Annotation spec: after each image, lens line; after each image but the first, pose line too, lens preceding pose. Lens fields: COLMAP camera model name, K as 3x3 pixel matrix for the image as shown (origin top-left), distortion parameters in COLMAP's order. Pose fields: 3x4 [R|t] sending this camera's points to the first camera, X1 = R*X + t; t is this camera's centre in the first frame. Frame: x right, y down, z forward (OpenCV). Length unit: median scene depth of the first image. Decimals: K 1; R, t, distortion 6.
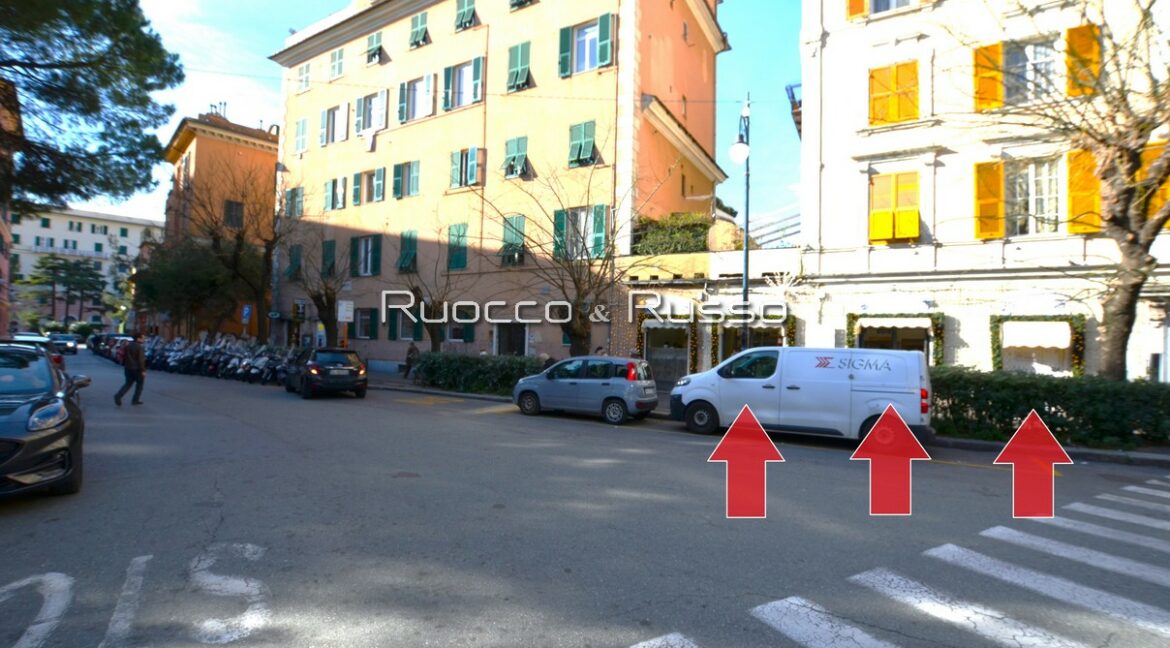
lens RADIAL K [[512.4, 0, 592.6], [0, 512.4, 329.9], [0, 0, 1]] dist [-0.030349, 0.000691]
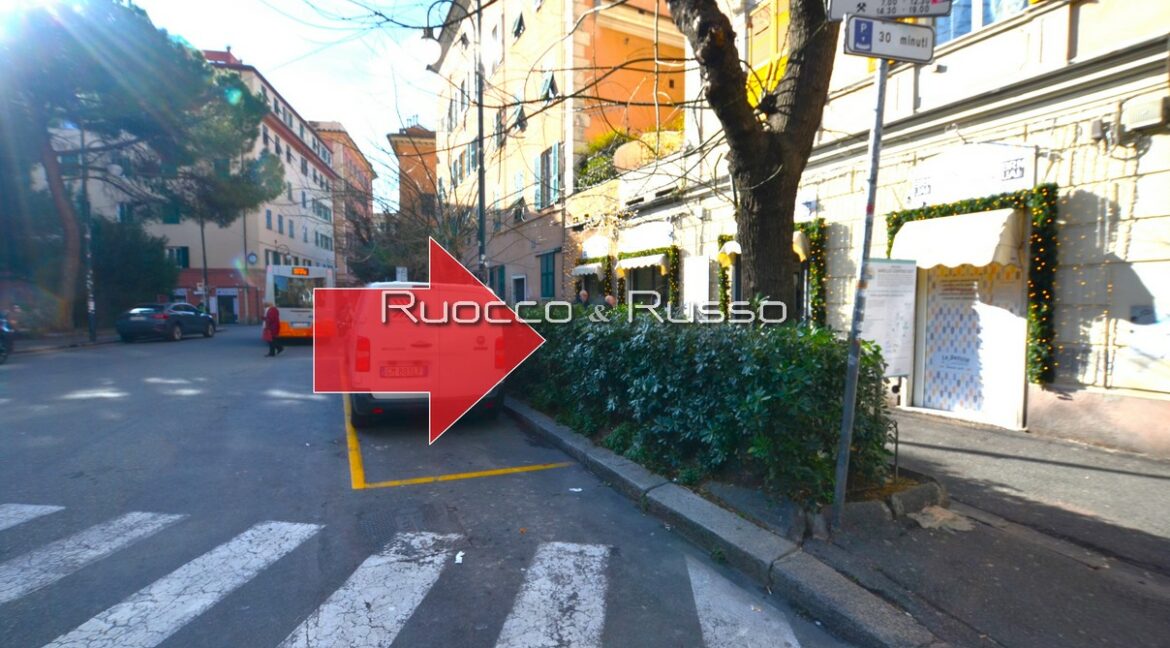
lens RADIAL K [[512.4, 0, 592.6], [0, 512.4, 329.9], [0, 0, 1]] dist [-0.030349, 0.000691]
pose [[0.835382, 0.007854, -0.549614, 0.752809], [0.026349, 0.998176, 0.054312, 0.050265], [0.549038, -0.059853, 0.833651, 0.352472]]
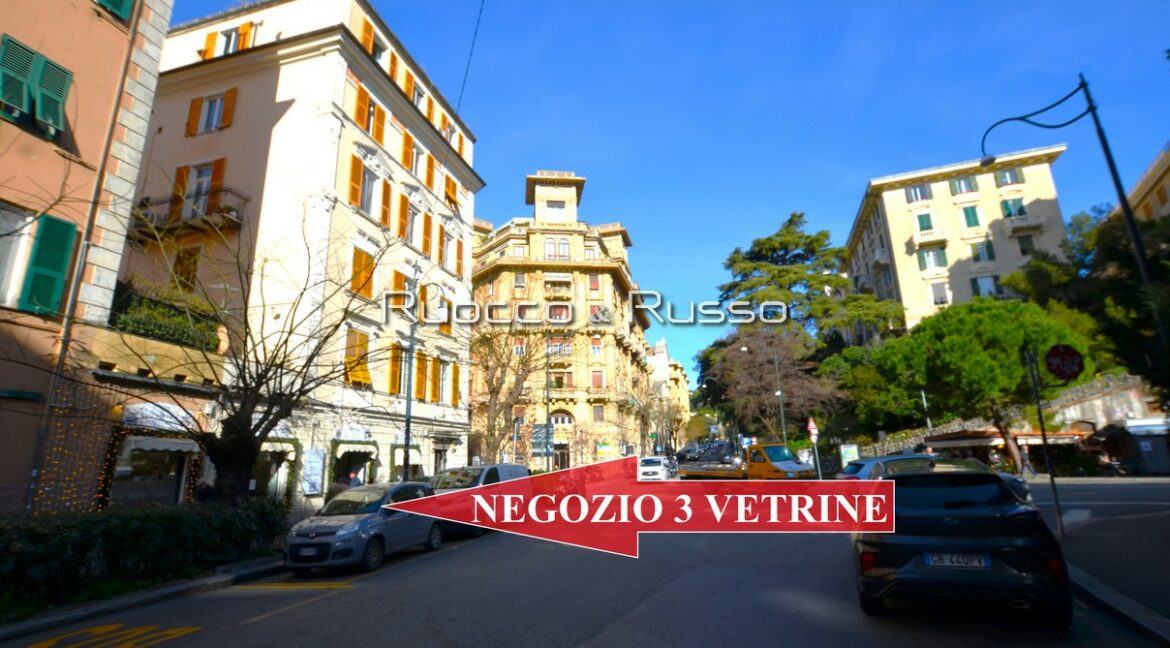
lens RADIAL K [[524.9, 0, 585.0], [0, 524.9, 324.0], [0, 0, 1]] dist [-0.015860, 0.000286]
pose [[-0.265013, 0.231991, 0.935921, -0.849163], [0.002199, 0.970769, -0.240006, -0.000329], [-0.964242, -0.061546, -0.257777, 0.787778]]
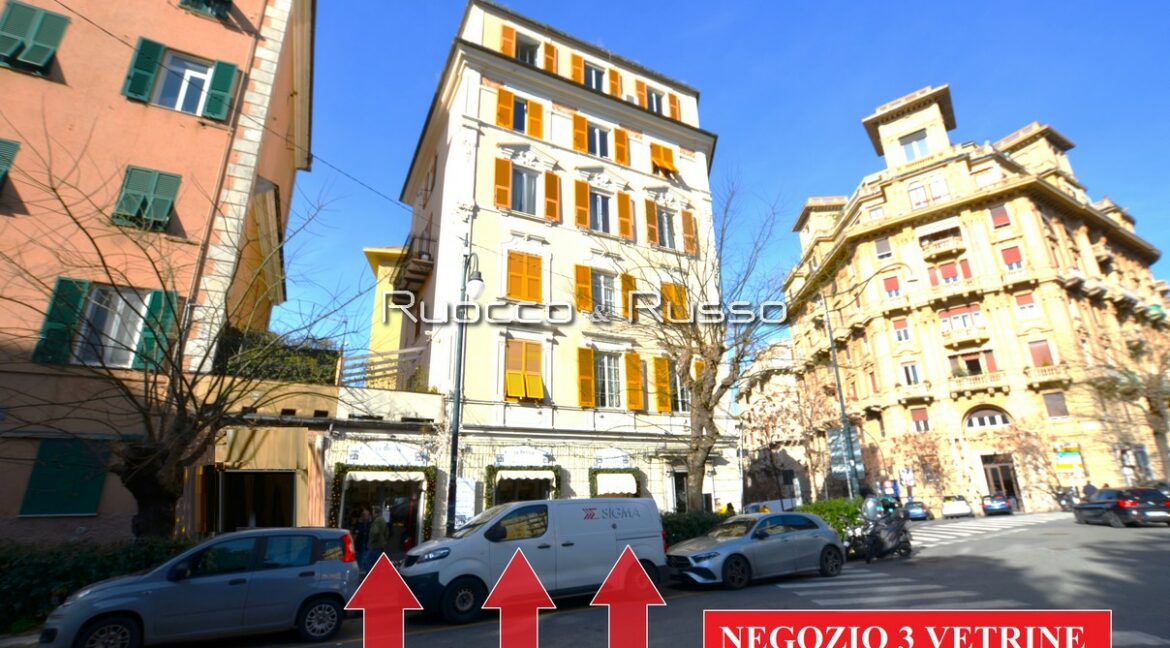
lens RADIAL K [[512.4, 0, 592.6], [0, 512.4, 329.9], [0, 0, 1]] dist [-0.030349, 0.000691]
pose [[0.524932, 0.229629, 0.819583, -0.294066], [0.020088, 0.959309, -0.281643, -0.000709], [-0.850907, 0.164307, 0.498959, 0.275893]]
